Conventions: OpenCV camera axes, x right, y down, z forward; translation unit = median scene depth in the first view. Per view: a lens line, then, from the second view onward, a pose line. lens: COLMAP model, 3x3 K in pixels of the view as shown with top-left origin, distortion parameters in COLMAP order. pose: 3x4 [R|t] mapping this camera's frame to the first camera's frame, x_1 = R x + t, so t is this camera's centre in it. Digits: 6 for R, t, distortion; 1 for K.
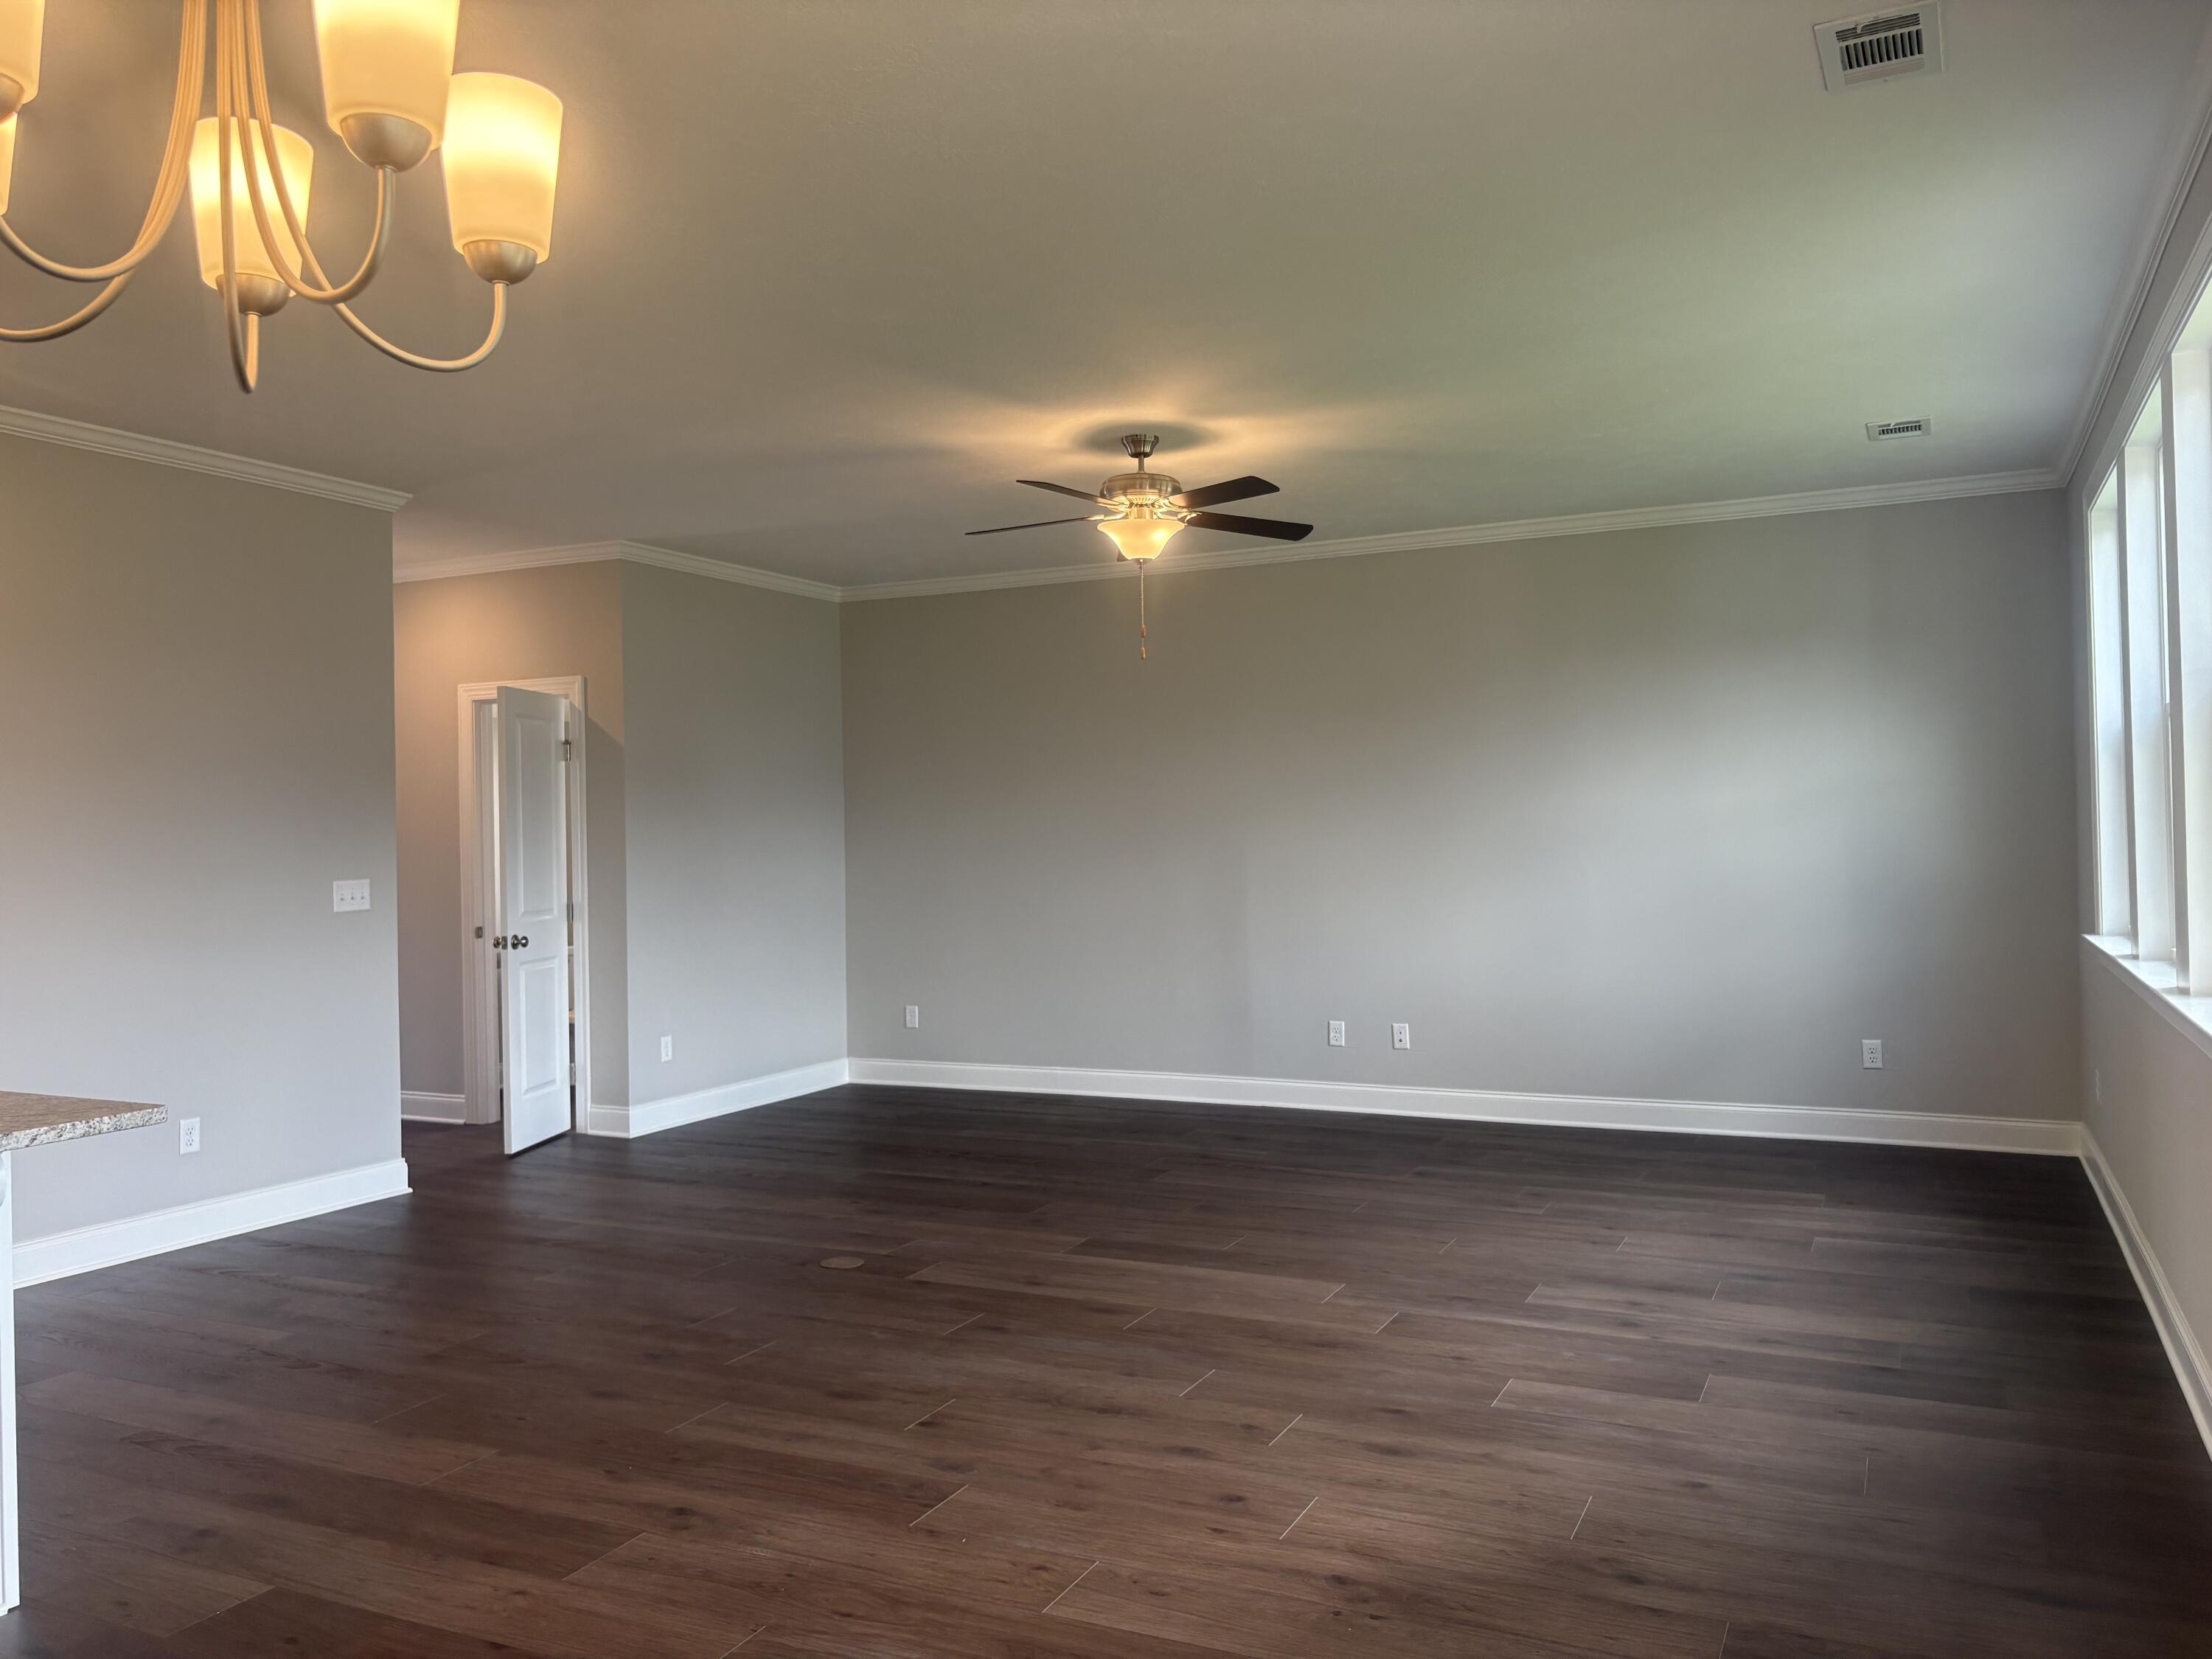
lens RADIAL K [[1703.1, 0, 1101.9], [0, 1703.1, 818.4], [0, 0, 1]] dist [0.044664, -0.001106]
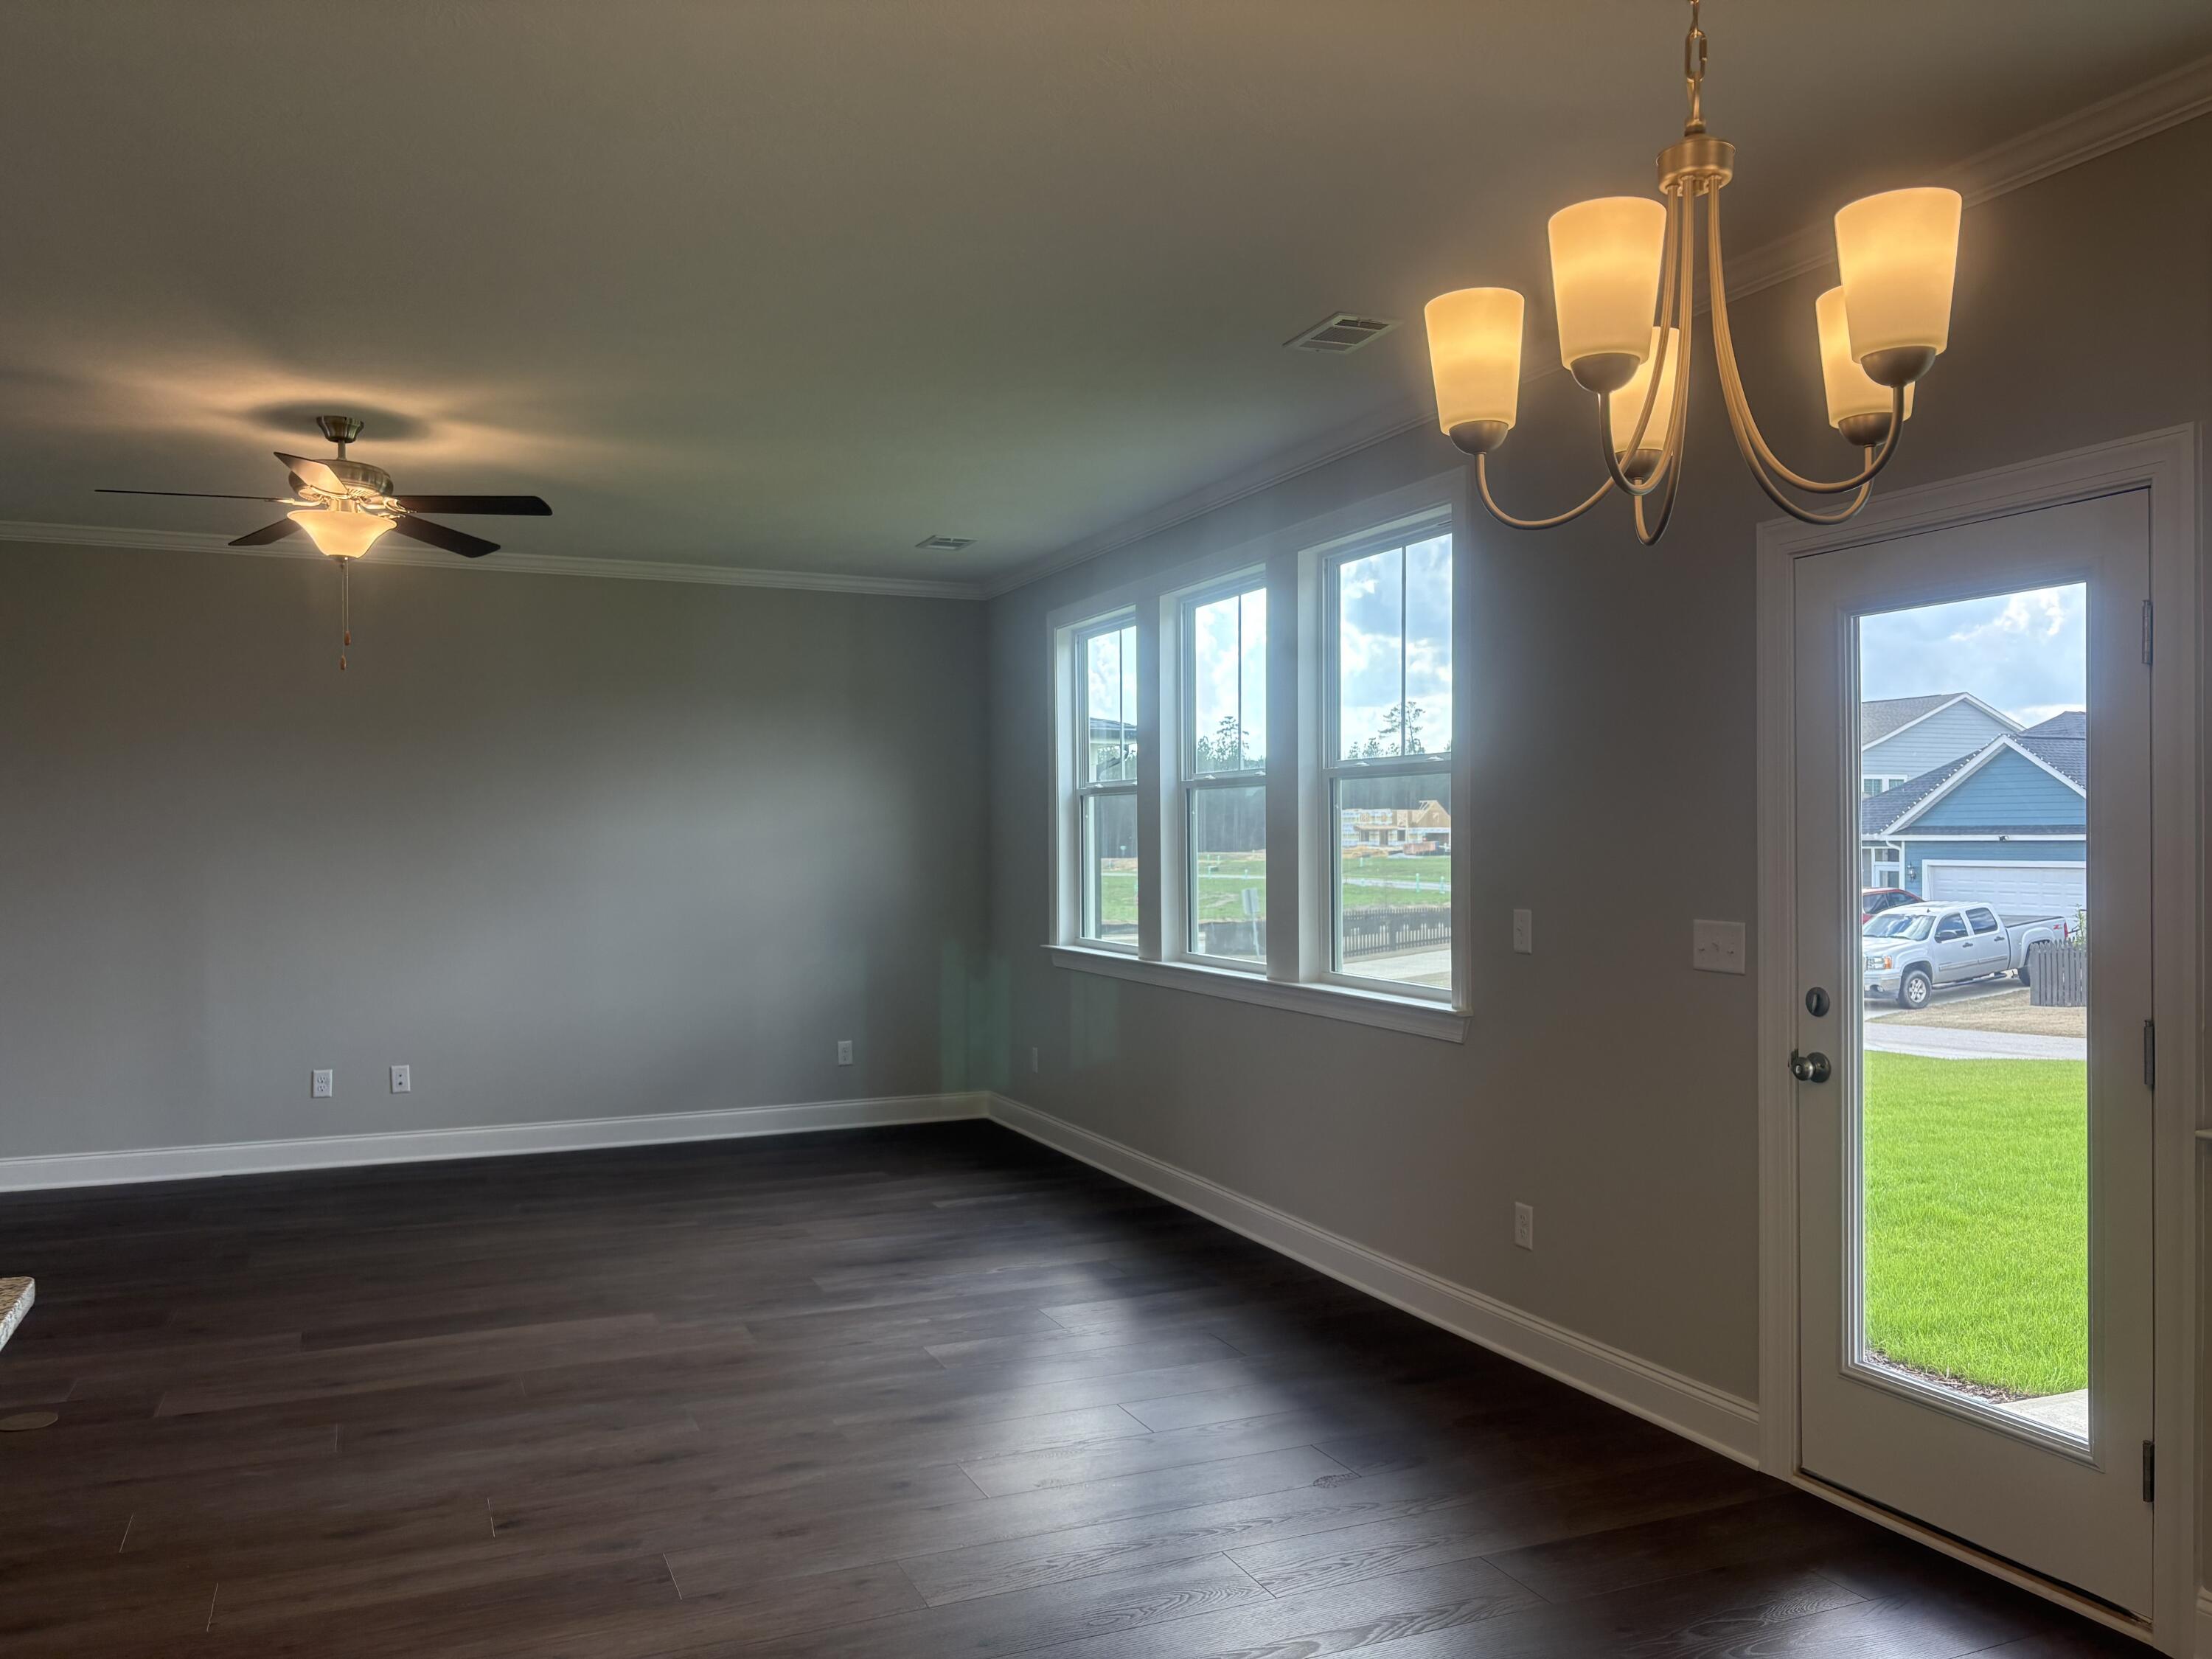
lens RADIAL K [[1703.1, 0, 1098.6], [0, 1703.1, 835.0], [0, 0, 1]] dist [0.044664, -0.001106]
pose [[0.658058, 0.018804, 0.752732, -0.443315], [-0.014681, 0.999819, -0.012141, -0.002354], [-0.752824, -0.003061, 0.658215, 0.128177]]
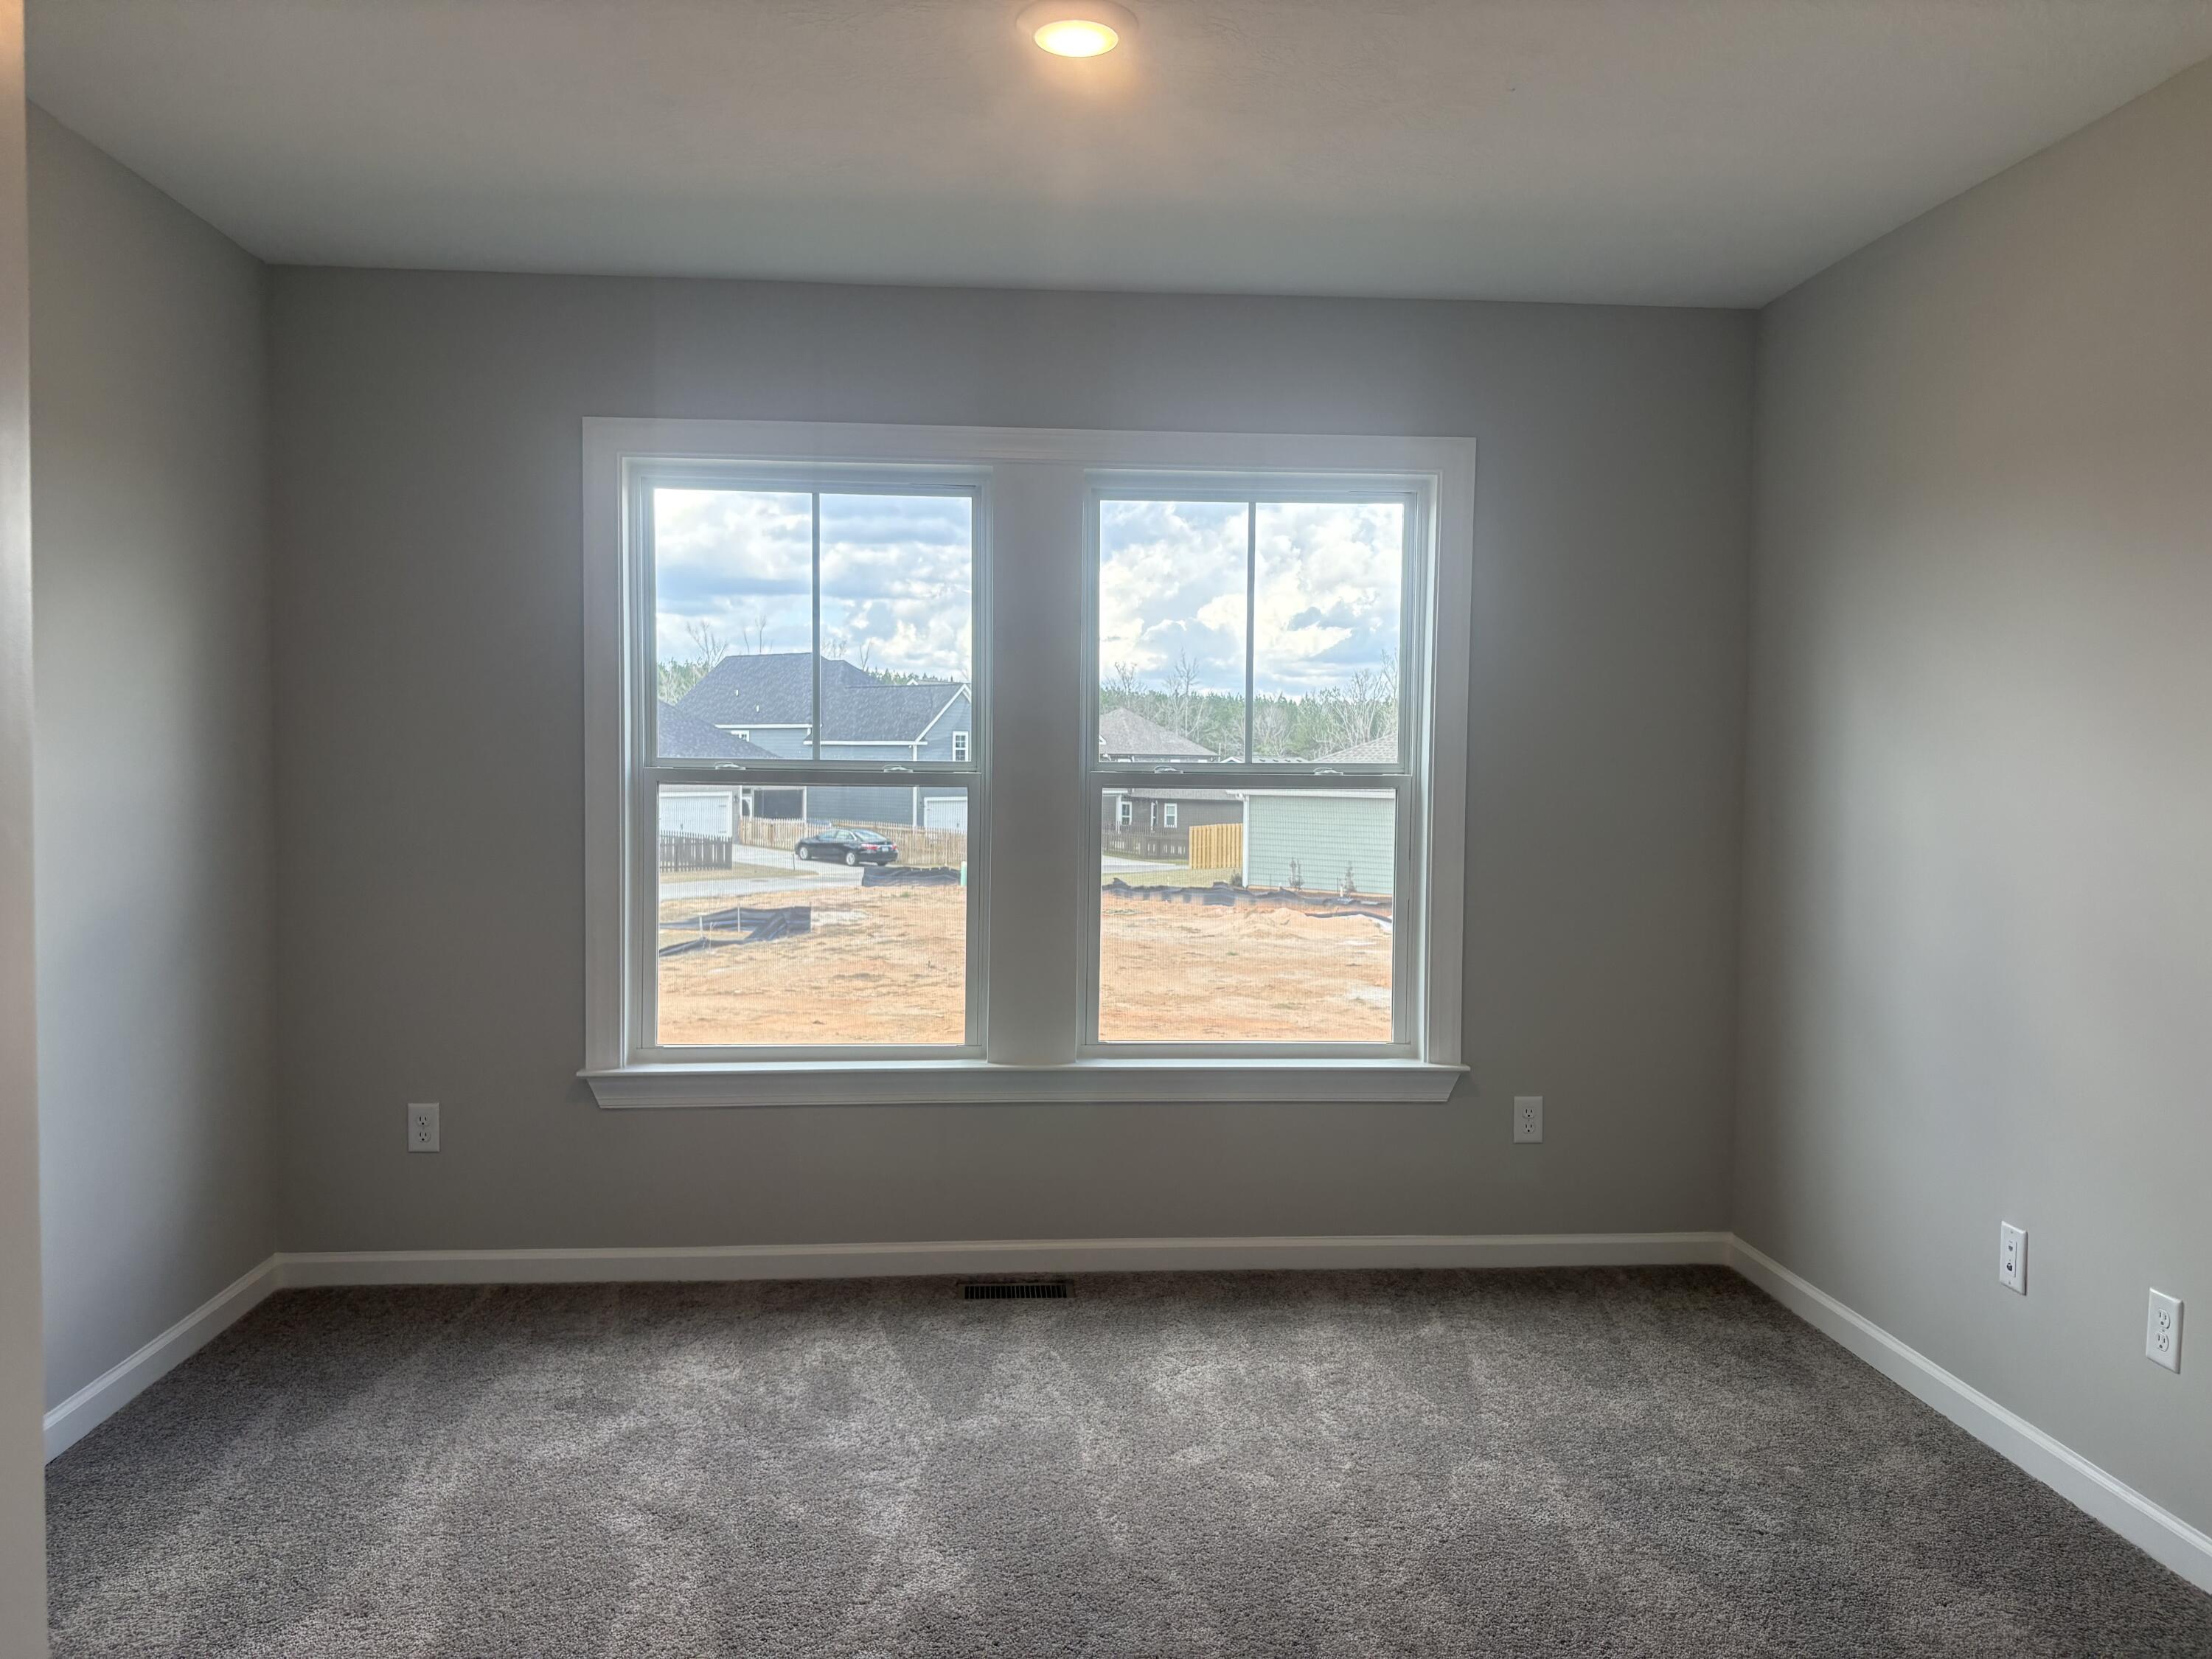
lens RADIAL K [[1703.1, 0, 1105.3], [0, 1703.1, 830.9], [0, 0, 1]] dist [0.044664, -0.001106]
pose [[-0.503562, -0.019257, 0.863745, -0.121838], [-0.000707, 0.999760, 0.021877, -0.050646], [-0.863959, 0.010405, -0.503455, 1.366499]]
